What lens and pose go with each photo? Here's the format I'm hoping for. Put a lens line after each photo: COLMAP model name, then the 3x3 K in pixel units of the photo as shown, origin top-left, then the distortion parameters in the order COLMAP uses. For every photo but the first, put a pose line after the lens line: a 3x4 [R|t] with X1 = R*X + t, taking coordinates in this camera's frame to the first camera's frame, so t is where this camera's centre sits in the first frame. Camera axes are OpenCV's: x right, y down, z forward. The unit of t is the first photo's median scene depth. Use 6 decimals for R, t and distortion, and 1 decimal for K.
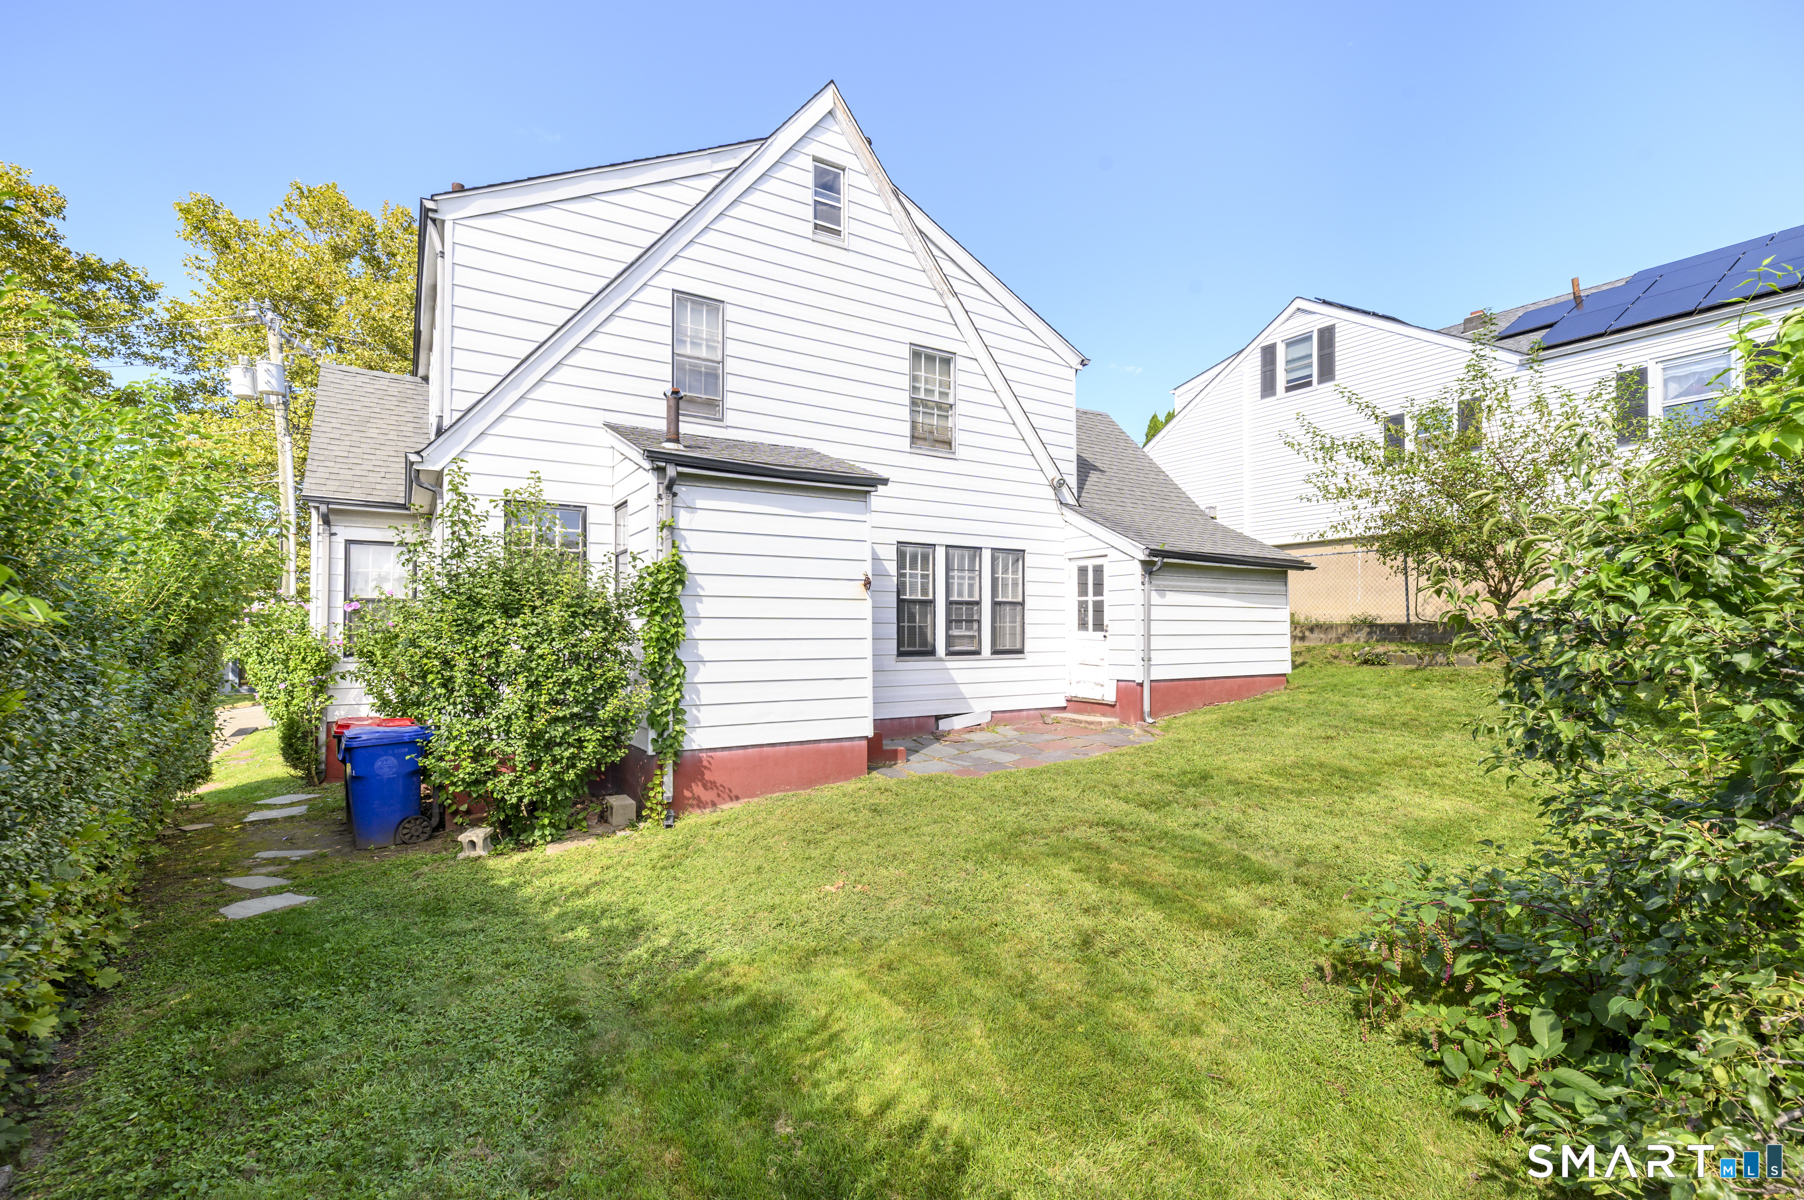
lens RADIAL K [[780.3, 0, 884.8], [0, 780.3, 613.4], [0, 0, 1]] dist [0.011741, 0.000065]
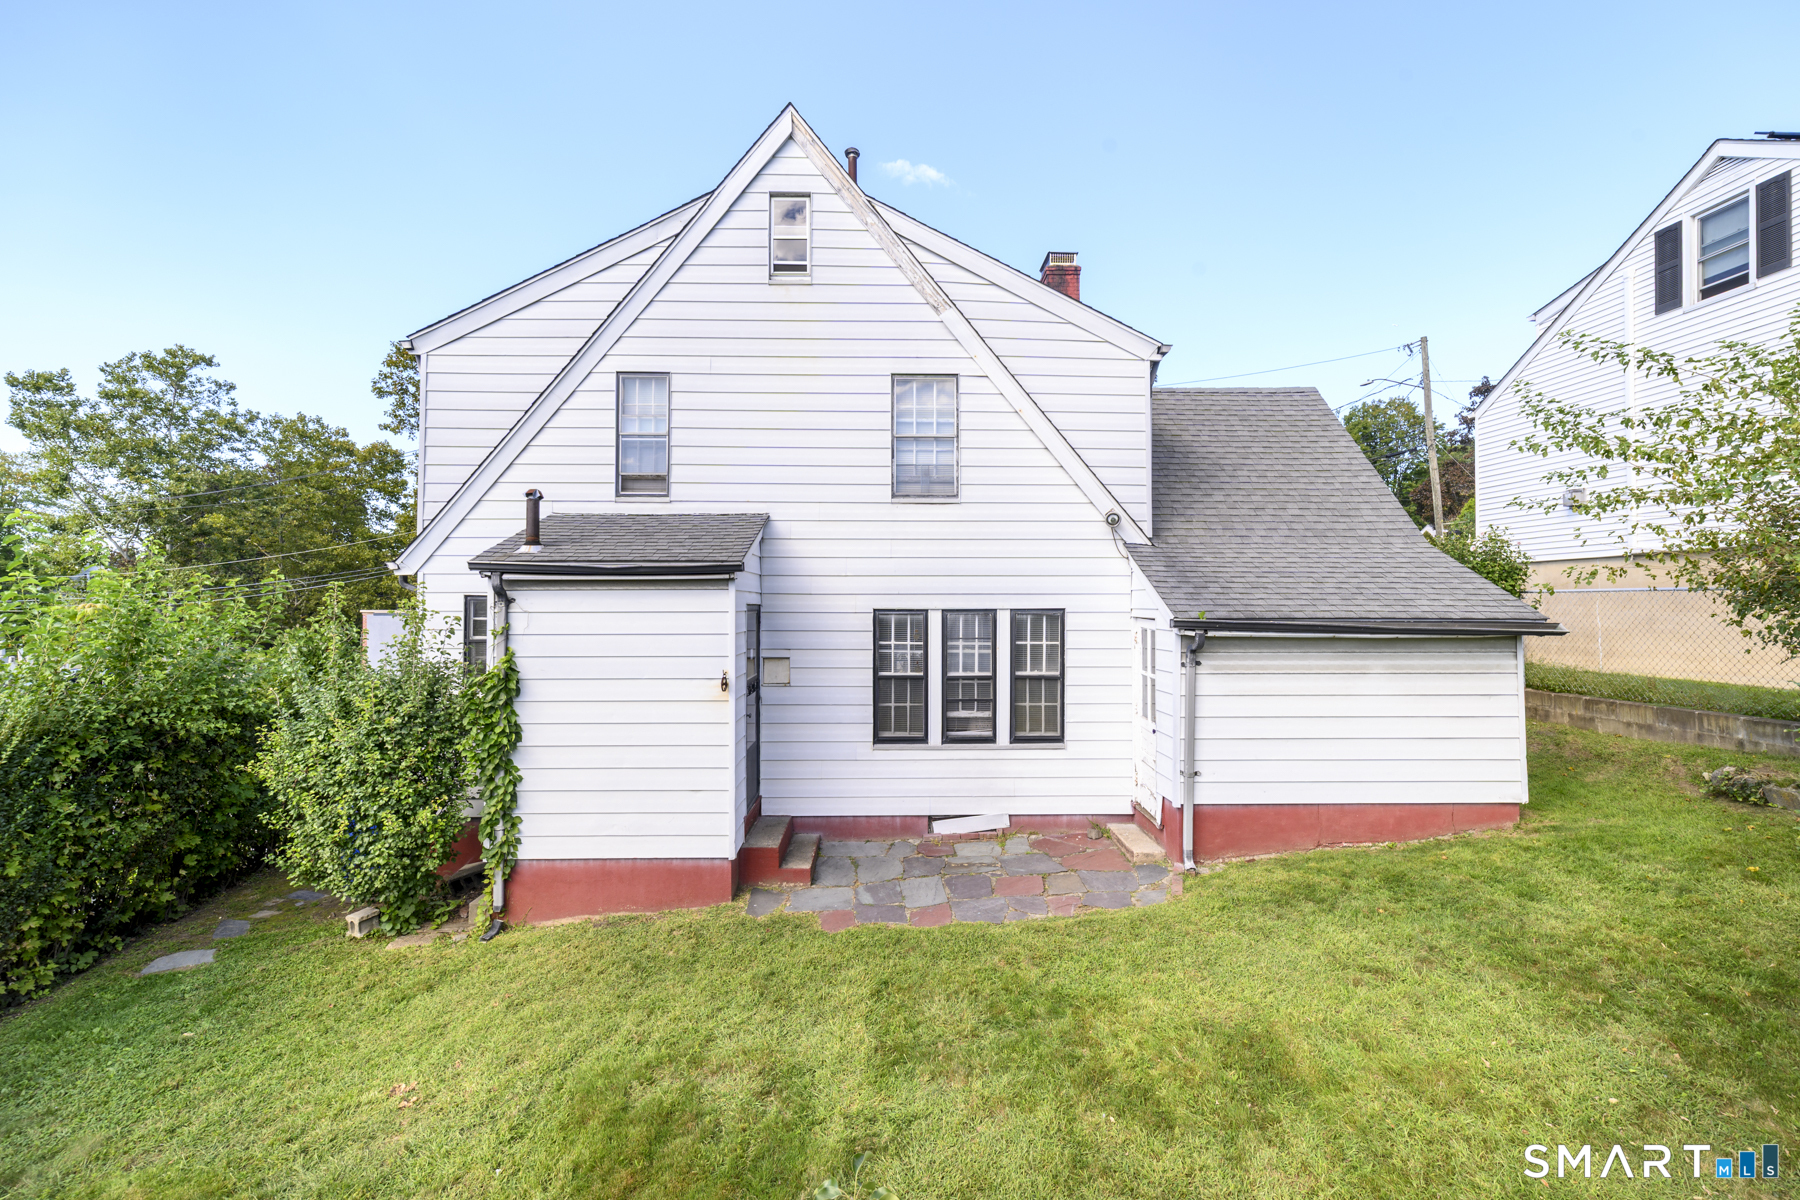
lens RADIAL K [[778.5, 0, 912.5], [0, 778.5, 591.2], [0, 0, 1]] dist [0.011741, 0.000065]
pose [[0.869406, -0.015883, -0.493843, 0.462721], [0.015962, 0.999864, -0.004057, -0.104673], [0.493841, -0.004356, 0.869541, 0.269985]]
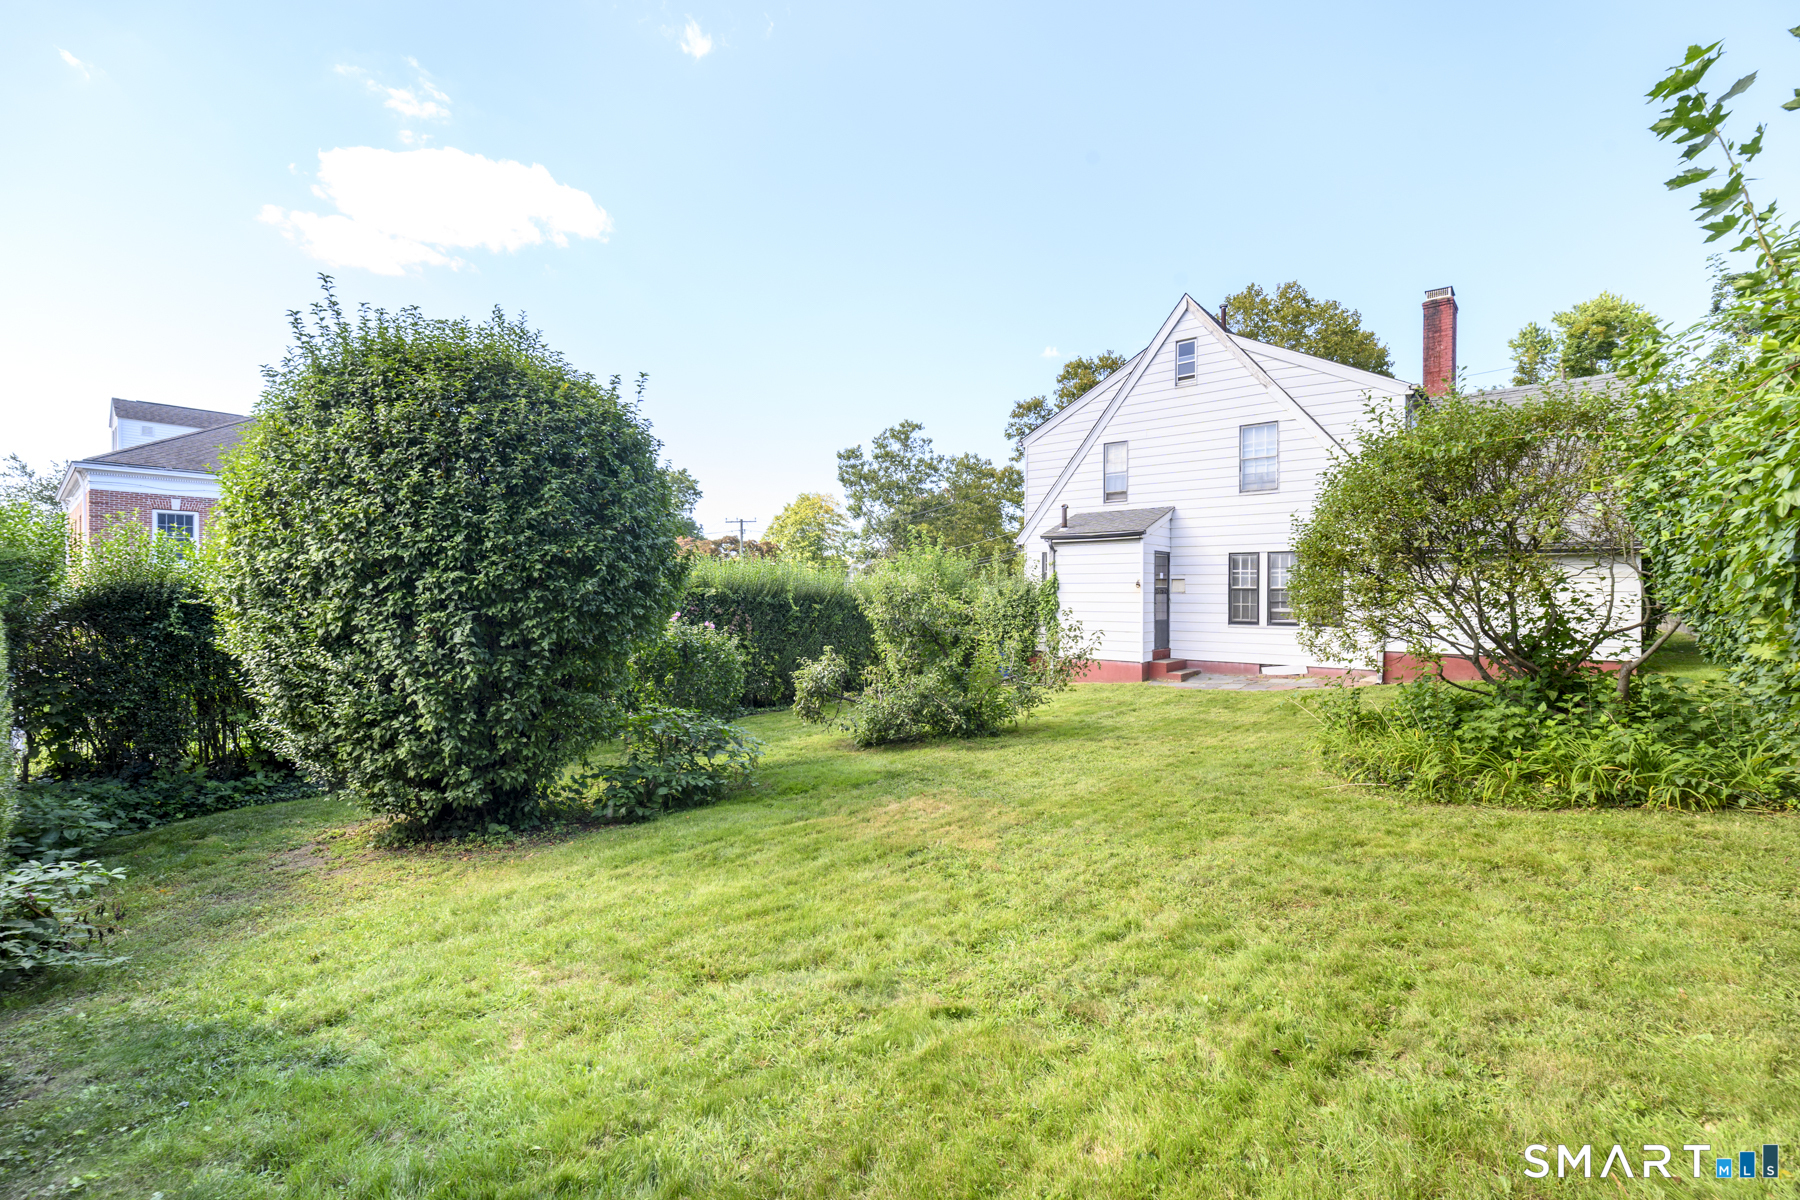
lens RADIAL K [[778.5, 0, 904.2], [0, 778.5, 588.8], [0, 0, 1]] dist [0.011741, 0.000065]
pose [[0.315841, -0.010355, -0.948756, 1.297123], [0.020247, 0.999786, -0.004172, -0.024120], [0.948596, -0.017892, 0.315983, -0.143738]]
